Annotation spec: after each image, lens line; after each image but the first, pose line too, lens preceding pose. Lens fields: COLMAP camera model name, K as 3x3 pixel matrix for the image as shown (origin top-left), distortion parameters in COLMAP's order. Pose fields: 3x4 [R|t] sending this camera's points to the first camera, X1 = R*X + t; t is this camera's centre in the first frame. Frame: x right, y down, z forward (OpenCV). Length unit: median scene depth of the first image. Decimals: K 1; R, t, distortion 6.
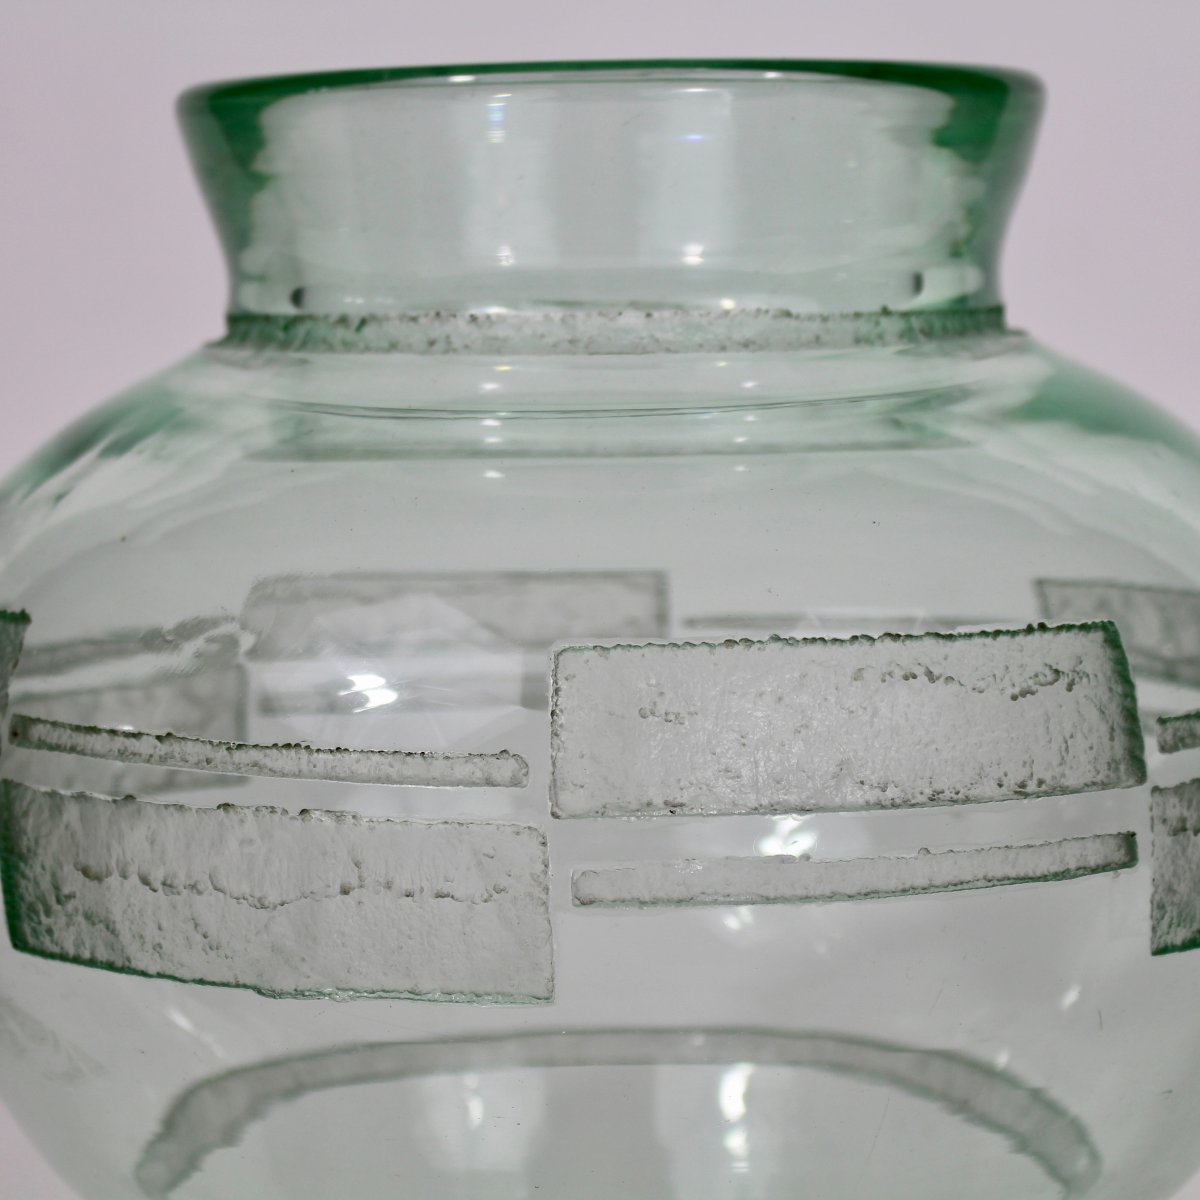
lens RADIAL K [[2726.4, 0, 593.1], [0, 2726.4, 600.8], [0, 0, 1]] dist [-0.003446, 0.000000]
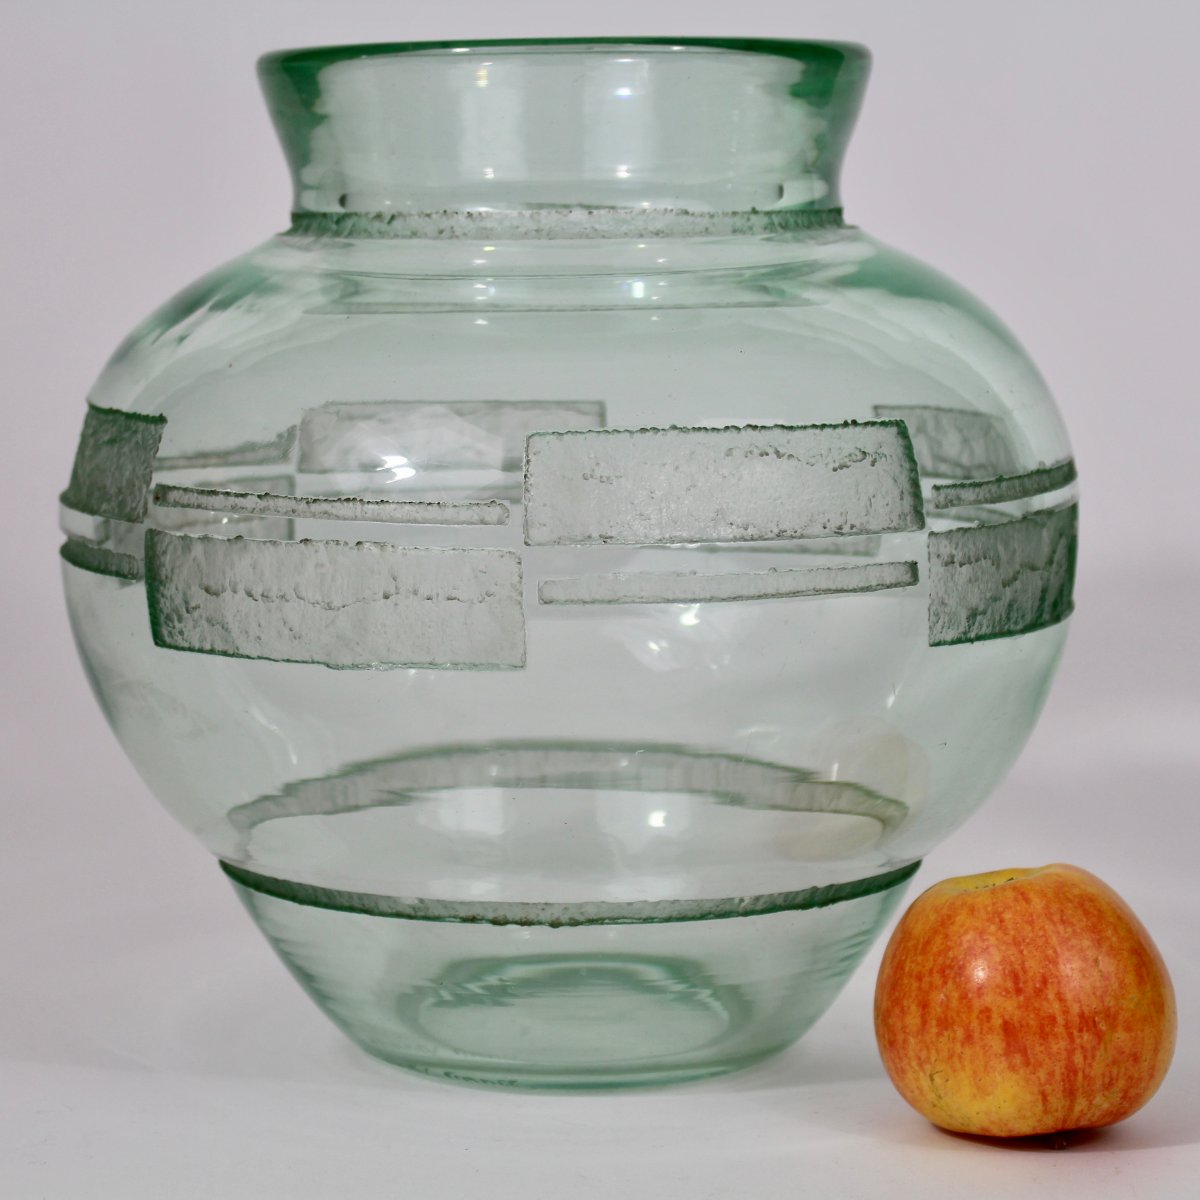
lens RADIAL K [[3449.9, 0, 601.4], [0, 3449.9, 598.2], [0, 0, 1]] dist [-0.334479, 0.000000]
pose [[0.999838, 0.001118, 0.017969, -0.006478], [-0.001237, 0.999977, 0.006618, 0.088791], [-0.017961, -0.006639, 0.999817, -0.835706]]
